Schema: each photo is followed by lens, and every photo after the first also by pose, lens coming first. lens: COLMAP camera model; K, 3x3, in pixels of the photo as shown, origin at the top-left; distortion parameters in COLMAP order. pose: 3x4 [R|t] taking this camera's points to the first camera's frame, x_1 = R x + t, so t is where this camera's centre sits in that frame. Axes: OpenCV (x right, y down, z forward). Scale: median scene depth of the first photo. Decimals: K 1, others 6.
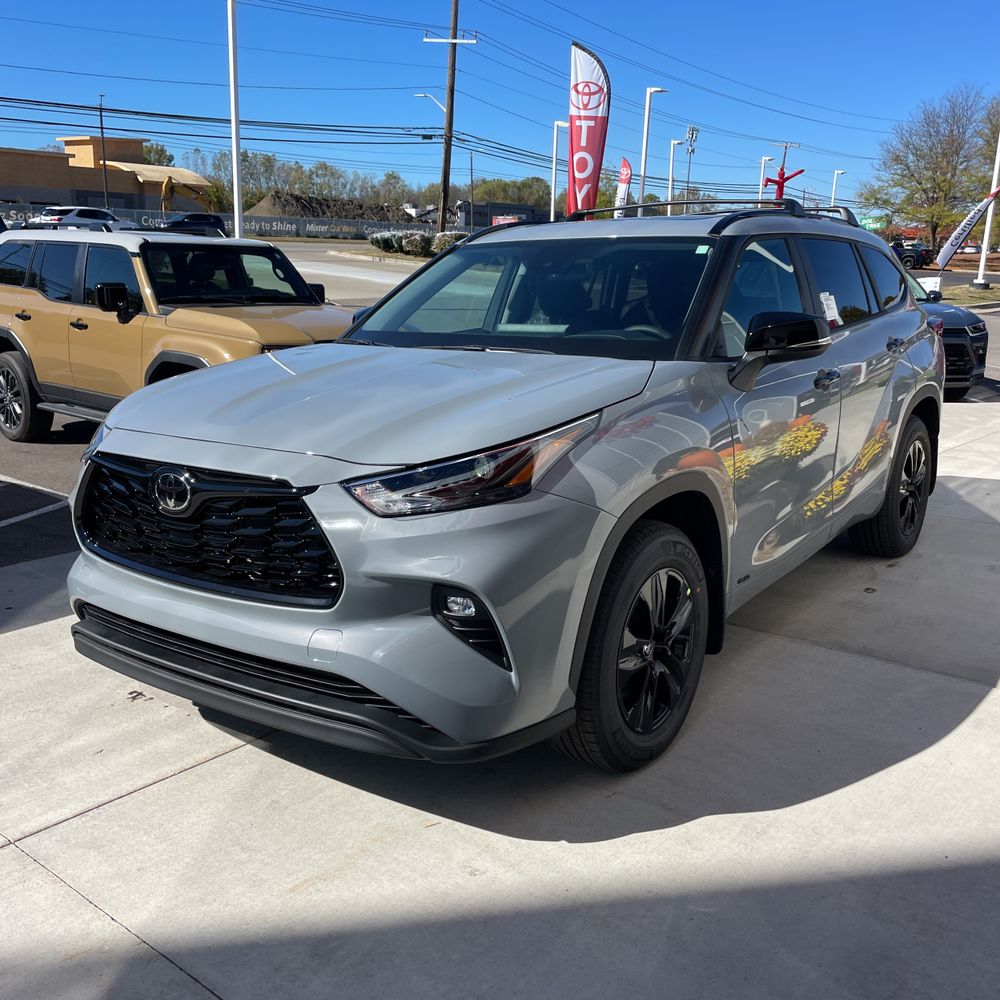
lens RADIAL K [[1023.4, 0, 505.8], [0, 1023.4, 500.8], [0, 0, 1]] dist [0.030064, 0.000000]
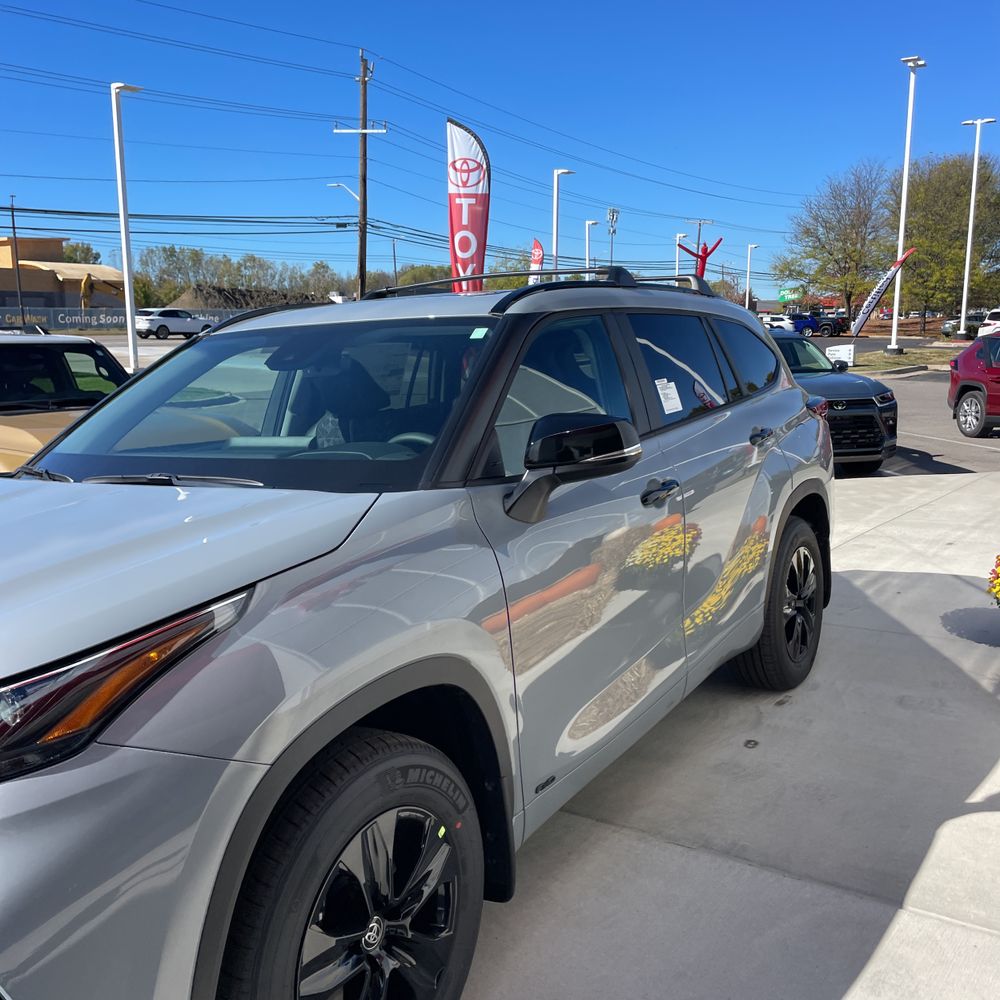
lens RADIAL K [[1023.4, 0, 498.7], [0, 1023.4, 506.1], [0, 0, 1]] dist [0.030064, 0.000000]
pose [[0.997622, -0.047801, 0.049650, 0.089788], [0.051223, 0.996224, -0.070105, -0.035440], [-0.046111, 0.072482, 0.996303, 0.142029]]
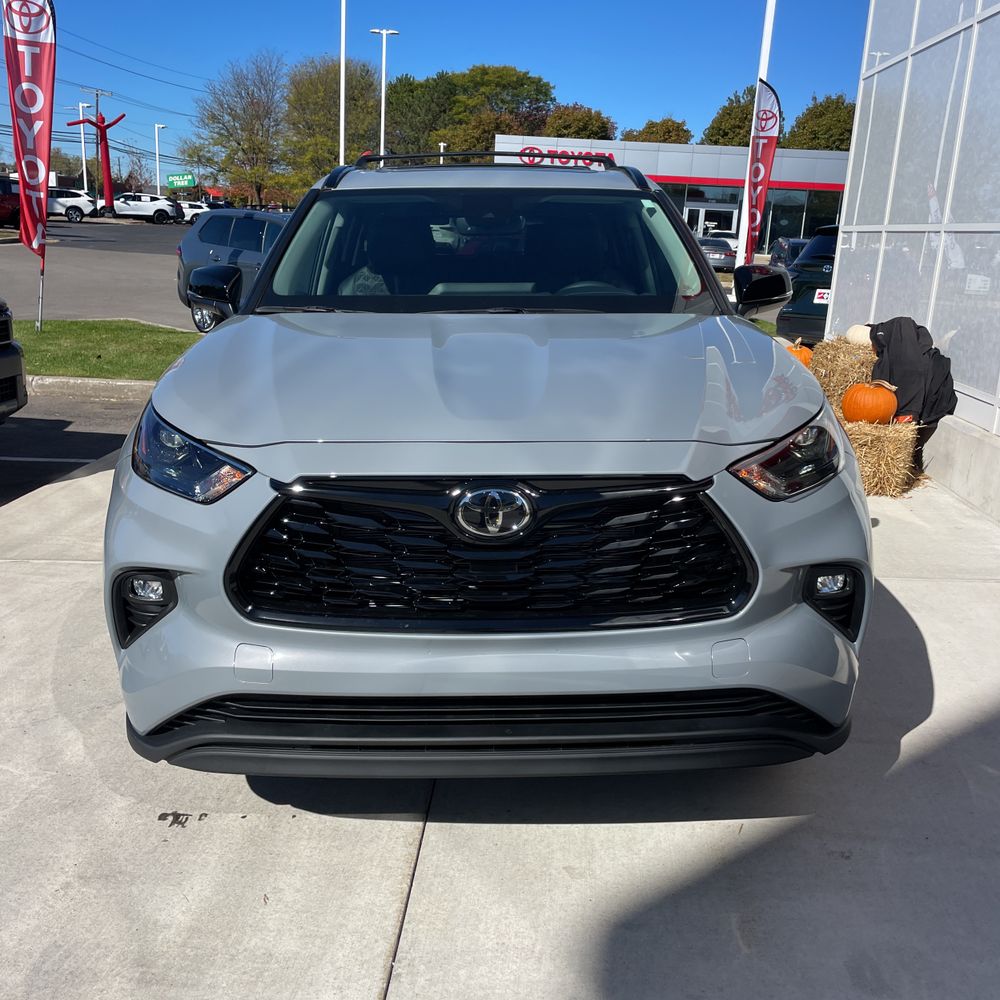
lens RADIAL K [[1023.4, 0, 505.4], [0, 1023.4, 499.7], [0, 0, 1]] dist [0.030064, 0.000000]
pose [[0.803282, -0.146595, 0.577276, -0.294702], [0.124847, 0.989148, 0.077461, -0.029828], [-0.582367, 0.009849, 0.812867, 0.149056]]
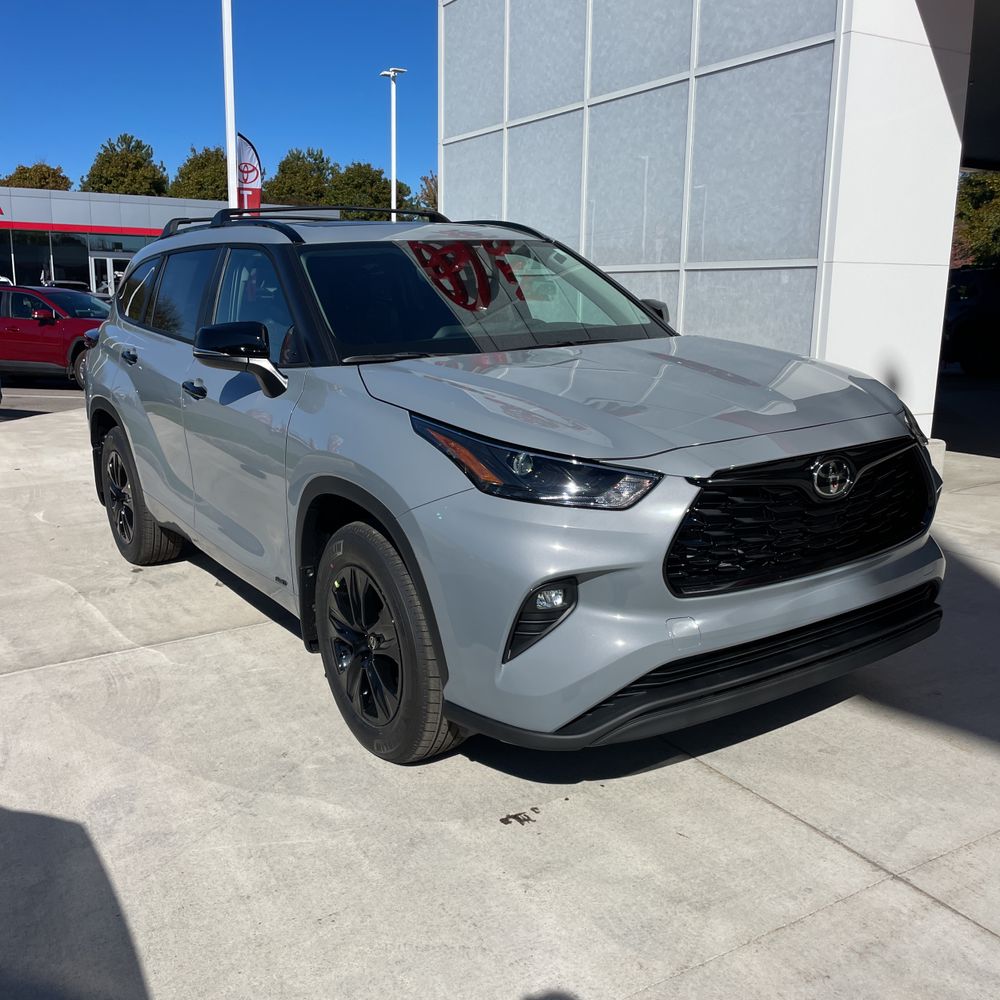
lens RADIAL K [[1023.4, 0, 498.2], [0, 1023.4, 503.9], [0, 0, 1]] dist [0.030064, 0.000000]
pose [[0.351508, -0.216714, 0.910756, -0.538775], [0.231699, 0.962711, 0.139652, -0.079695], [-0.907060, 0.161932, 0.388613, 0.355003]]
